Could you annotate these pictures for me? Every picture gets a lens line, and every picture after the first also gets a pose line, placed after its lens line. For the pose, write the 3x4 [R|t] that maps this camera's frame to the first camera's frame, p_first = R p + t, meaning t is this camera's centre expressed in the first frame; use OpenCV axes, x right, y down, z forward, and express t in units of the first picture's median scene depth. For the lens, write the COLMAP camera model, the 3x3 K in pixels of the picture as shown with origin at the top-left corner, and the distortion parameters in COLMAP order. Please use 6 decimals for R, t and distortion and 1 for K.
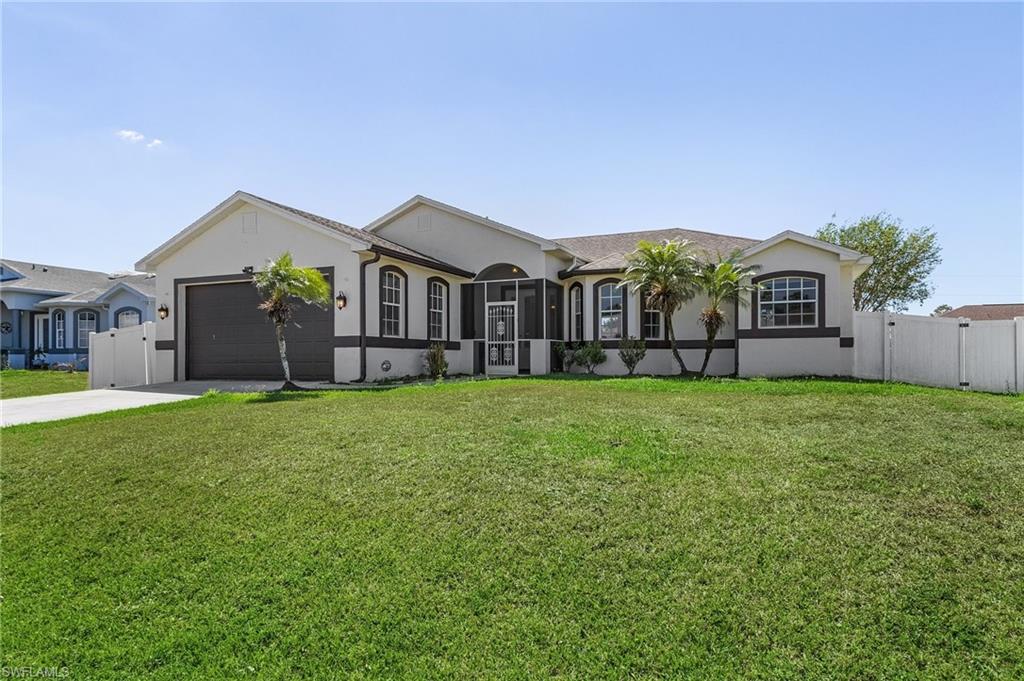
lens RADIAL K [[620.7, 0, 511.8], [0, 620.7, 347.6], [0, 0, 1]] dist [-0.000444, -0.001323]
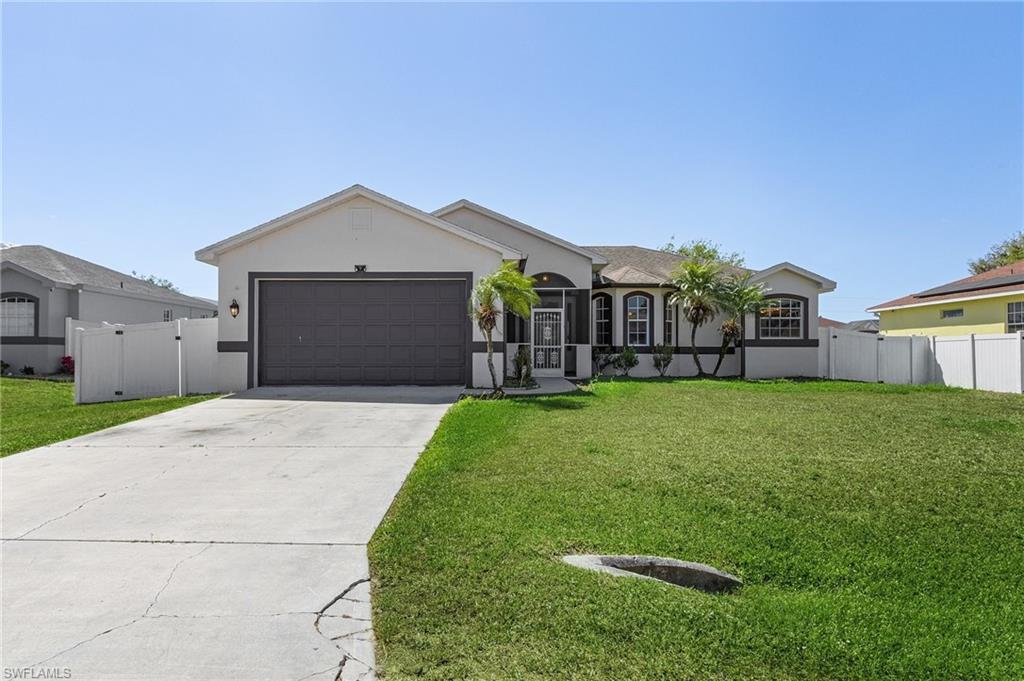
lens RADIAL K [[638.7, 0, 511.7], [0, 638.7, 340.4], [0, 0, 1]] dist [0.000718, -0.000302]
pose [[0.919649, 0.014925, 0.392457, -0.521096], [-0.012962, 0.999887, -0.007651, -0.010524], [-0.392527, 0.001949, 0.919738, 0.016426]]
